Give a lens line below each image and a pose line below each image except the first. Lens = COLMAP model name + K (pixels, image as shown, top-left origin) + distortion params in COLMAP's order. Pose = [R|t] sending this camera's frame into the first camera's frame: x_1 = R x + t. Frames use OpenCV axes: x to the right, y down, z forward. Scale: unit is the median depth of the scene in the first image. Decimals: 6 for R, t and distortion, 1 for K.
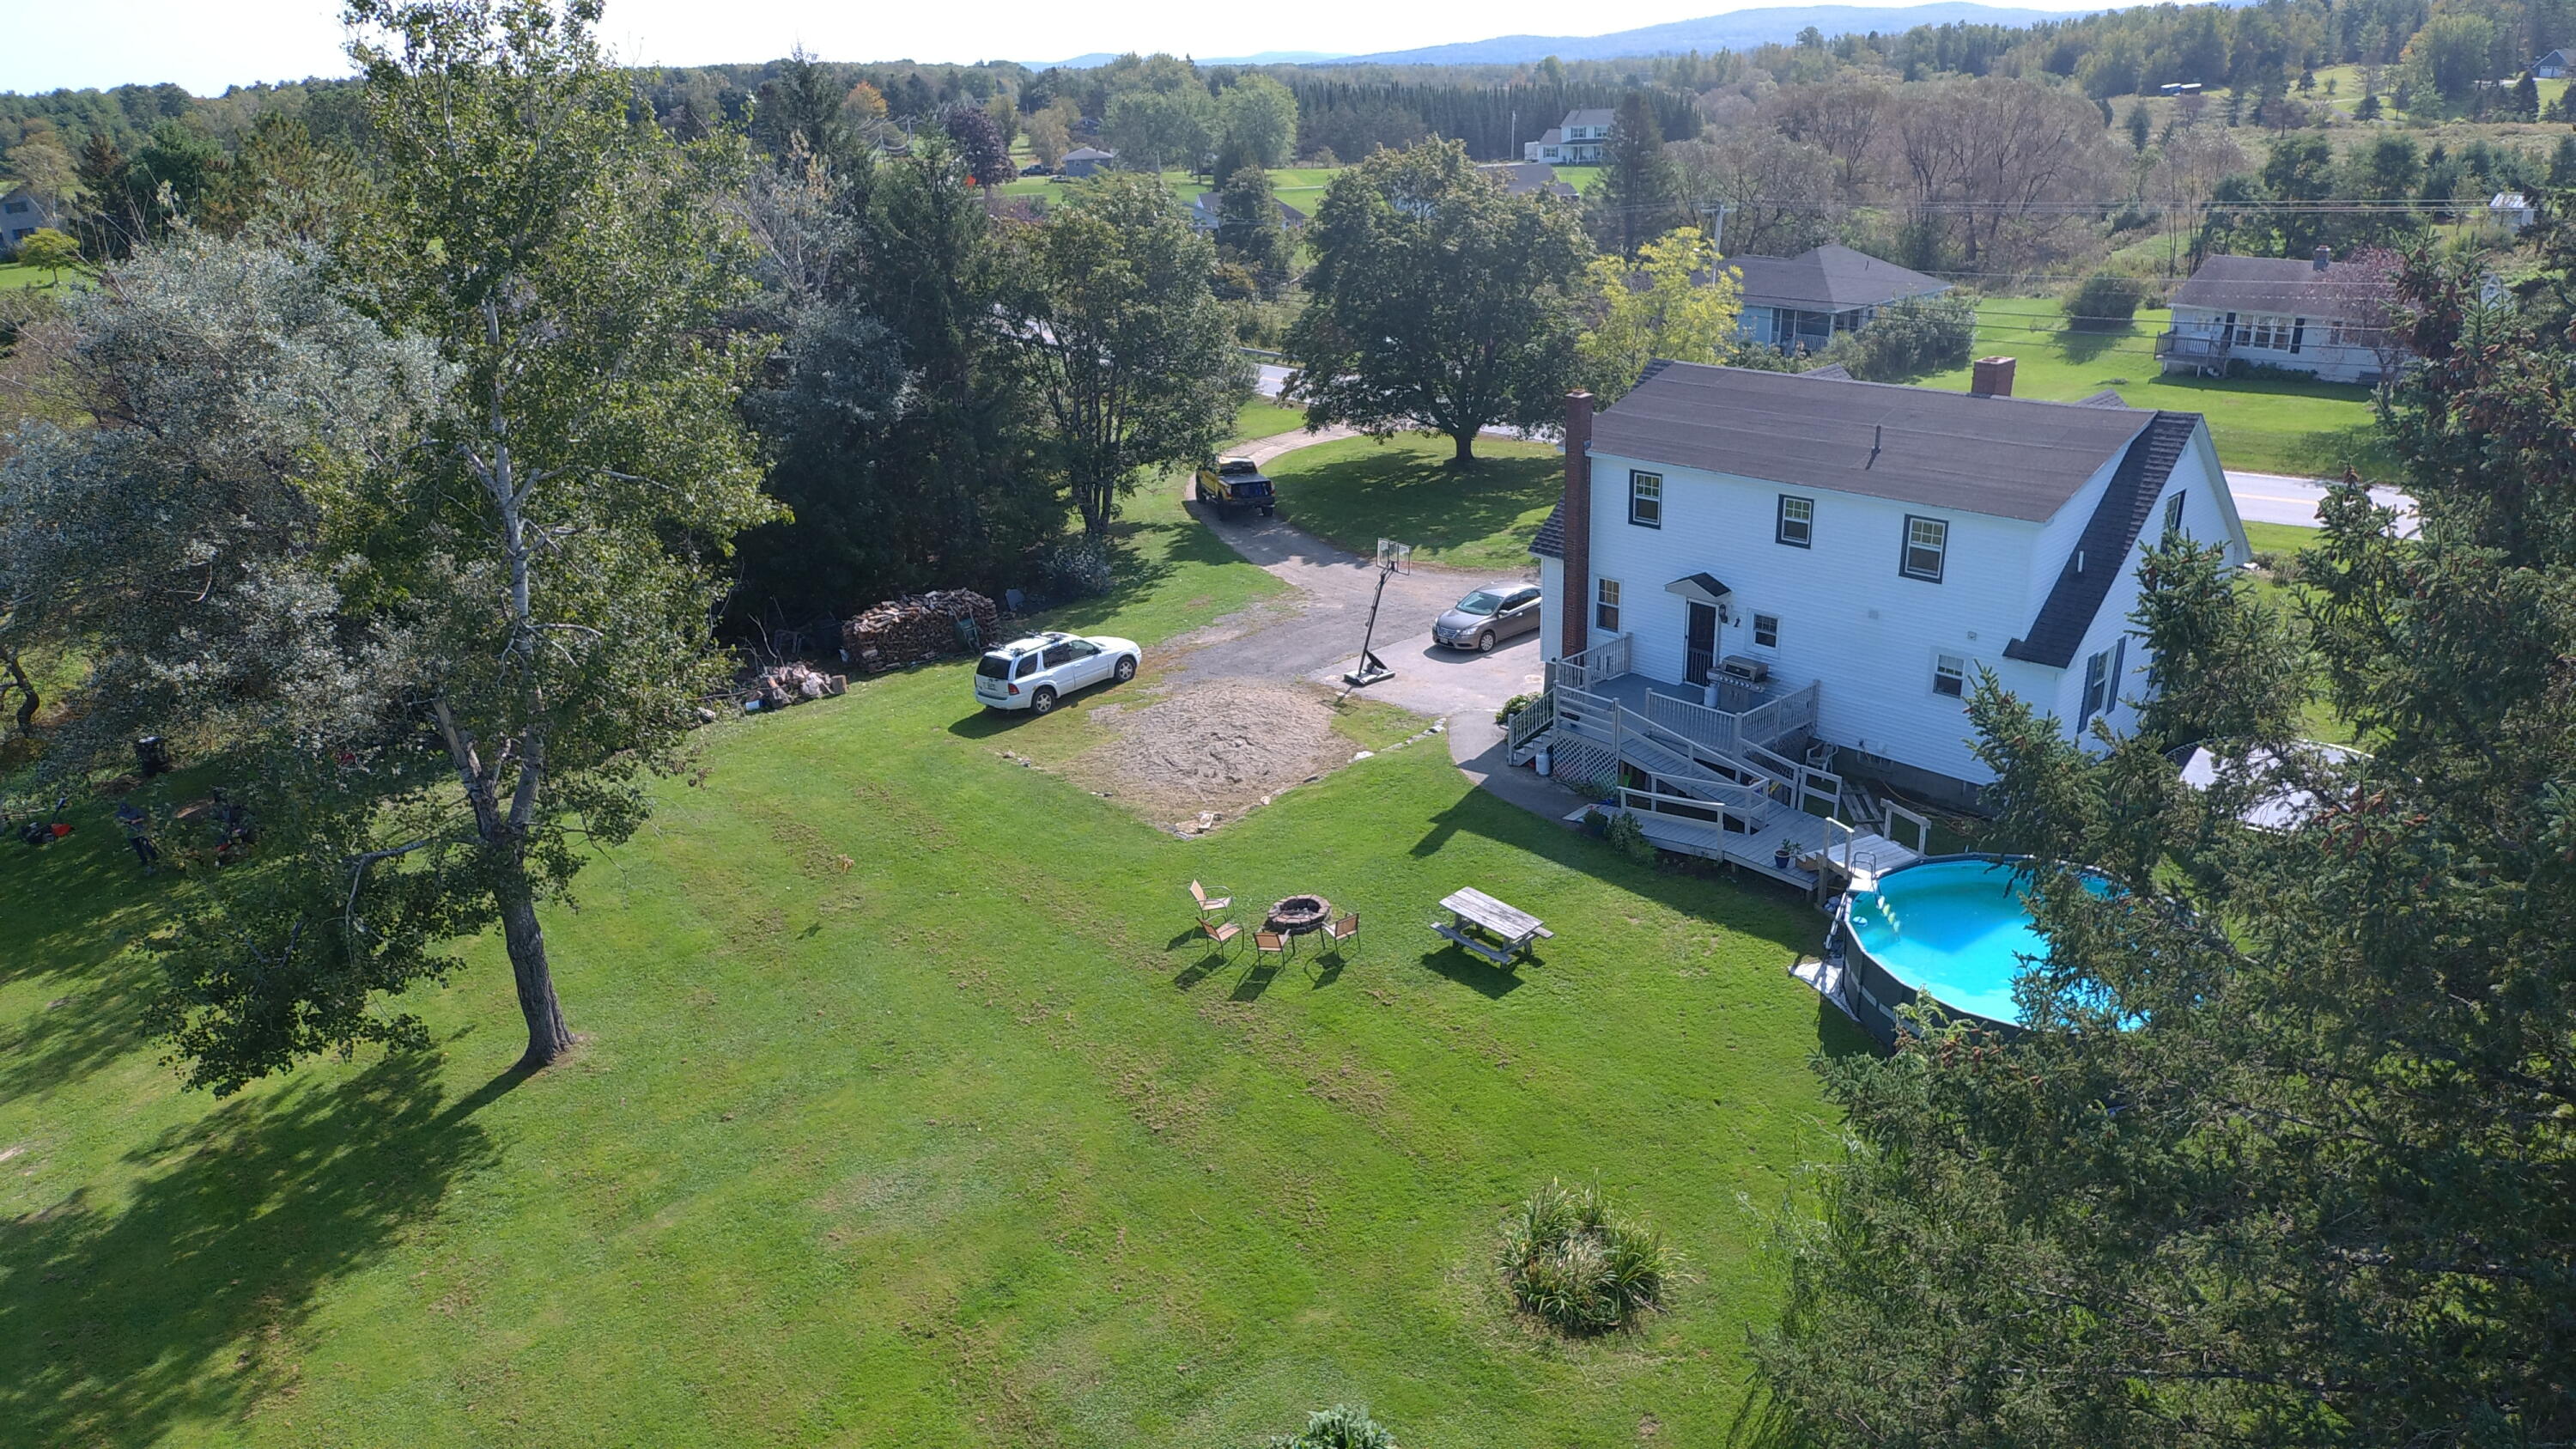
lens RADIAL K [[1520.9, 0, 1364.5], [0, 1520.9, 742.4], [0, 0, 1]] dist [0.099597, -0.143082]
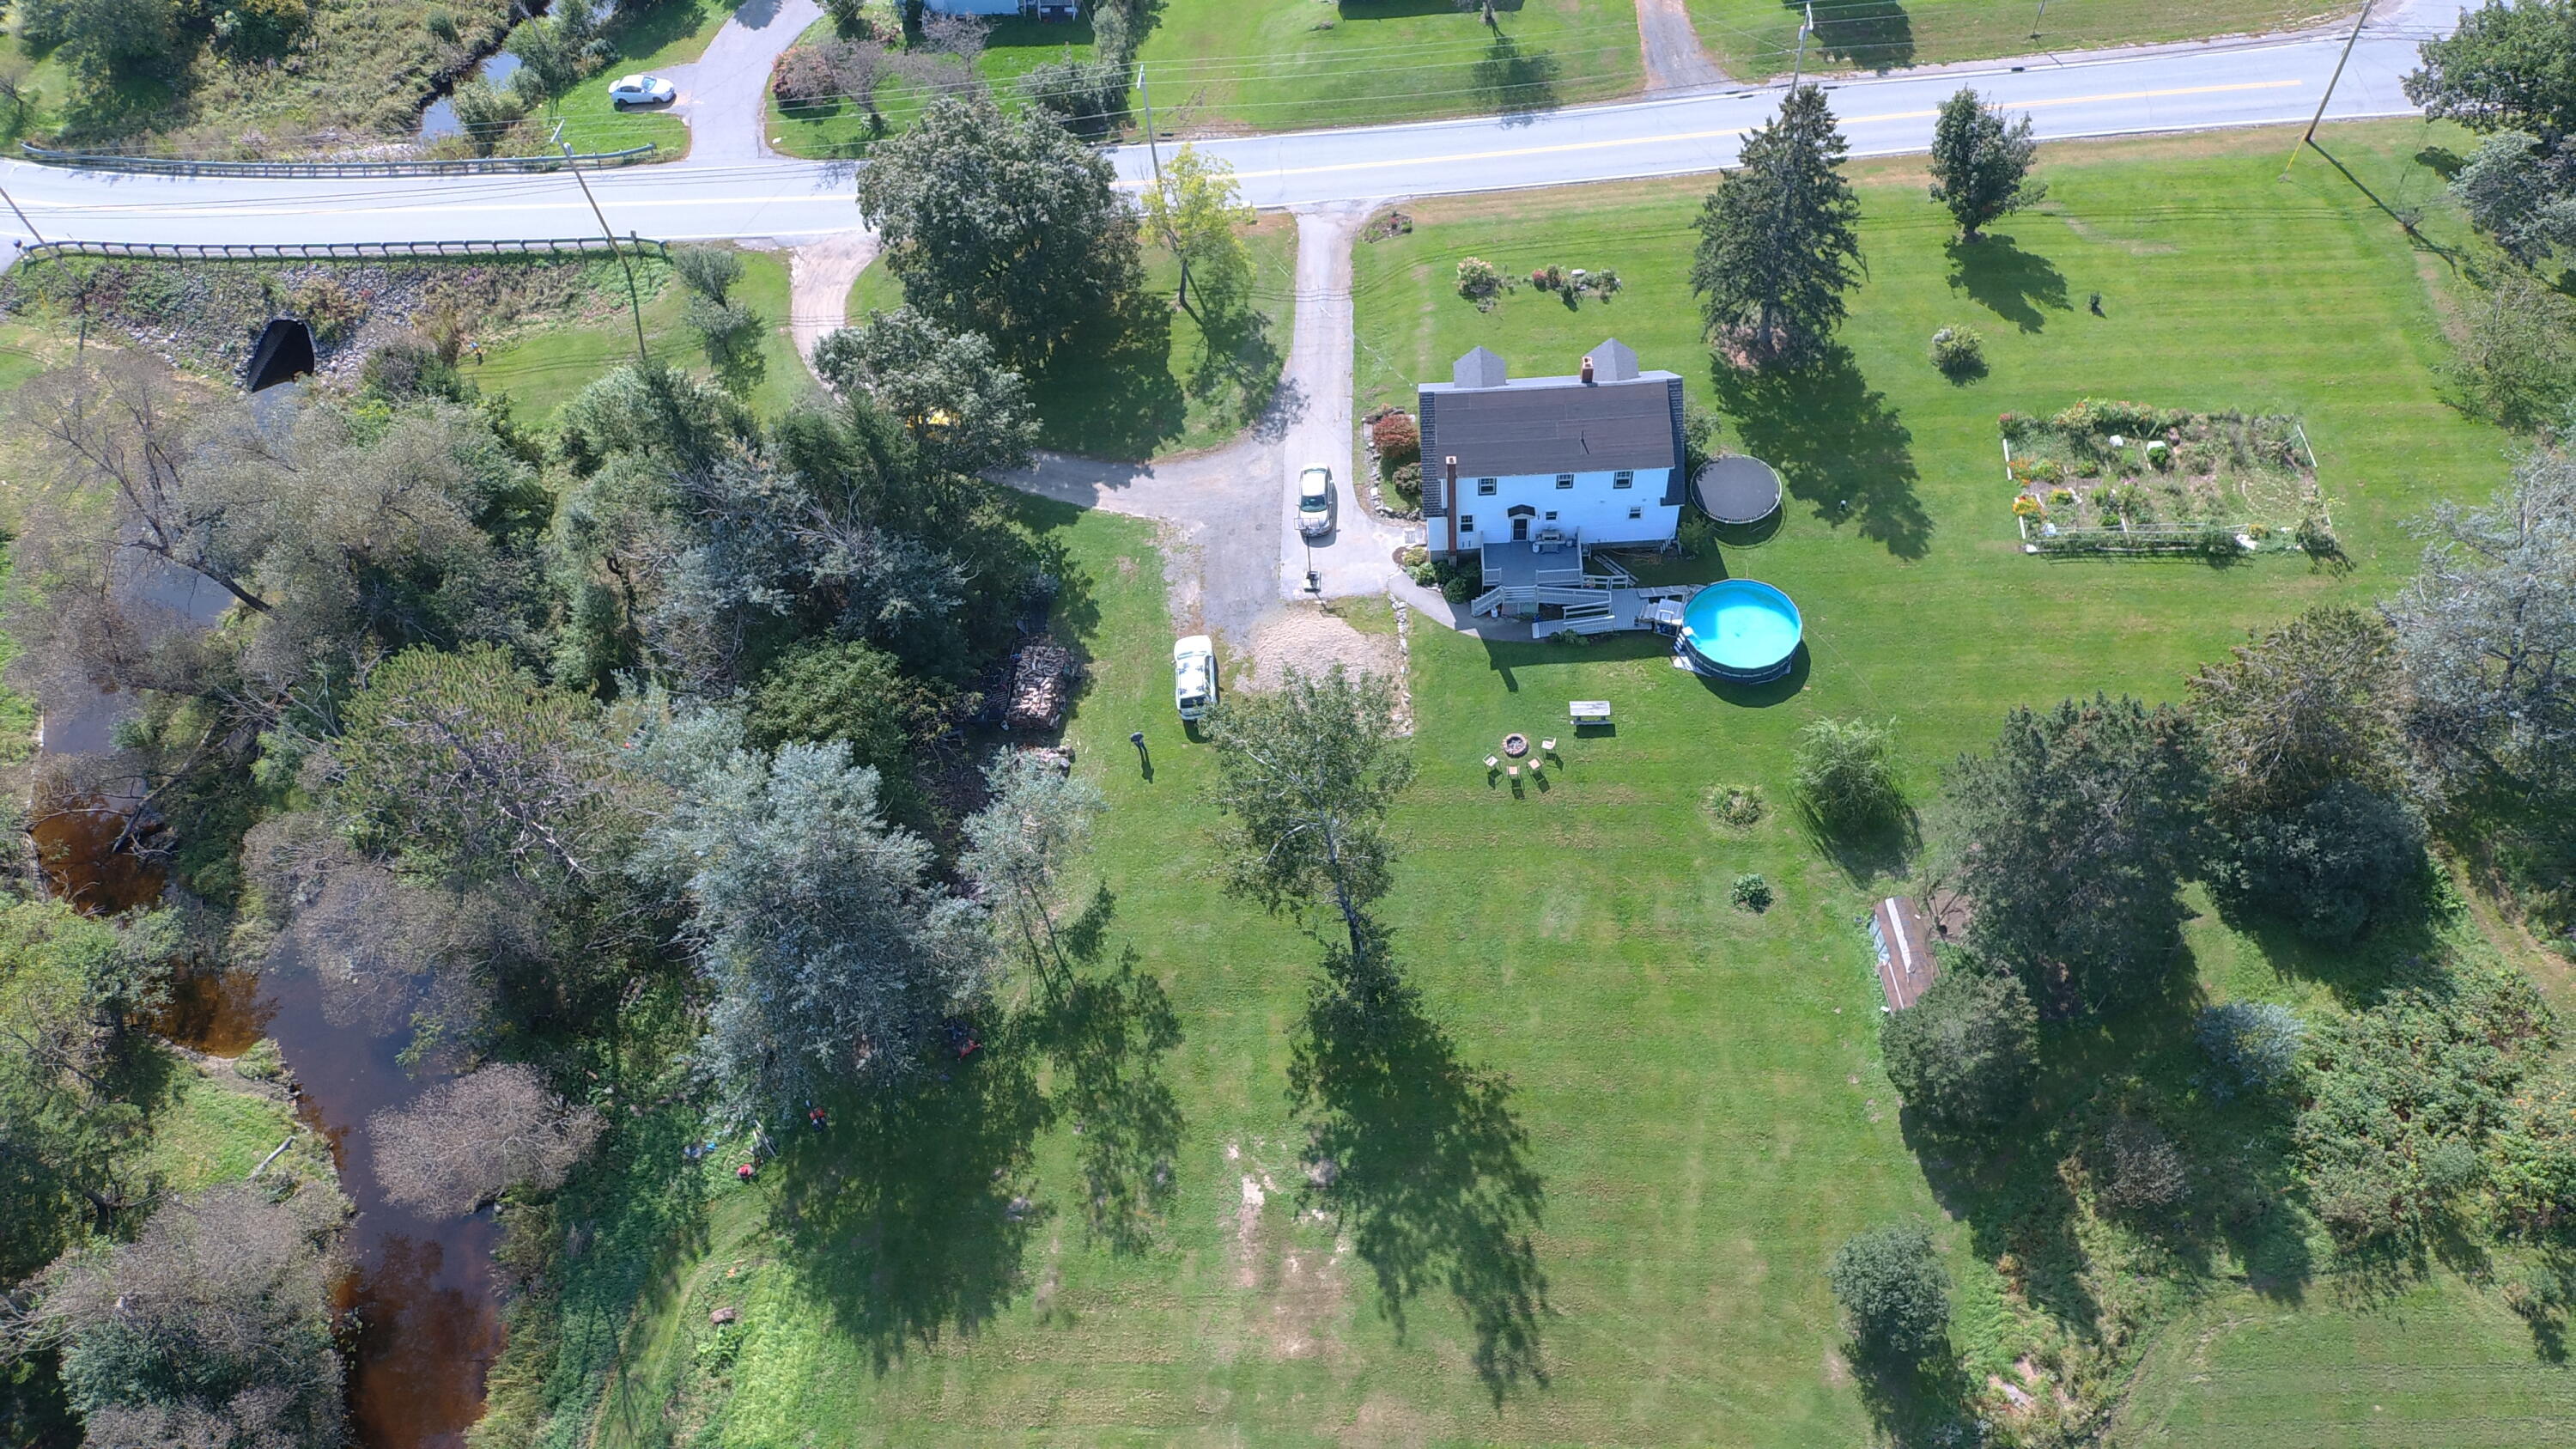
lens RADIAL K [[1554.1, 0, 1362.8], [0, 1554.1, 735.2], [0, 0, 1]] dist [0.098825, -0.129698]
pose [[0.694344, -0.597456, 0.401165, -1.118931], [0.314927, 0.753502, 0.577110, -1.320744], [-0.647076, -0.274375, 0.711344, -0.599604]]
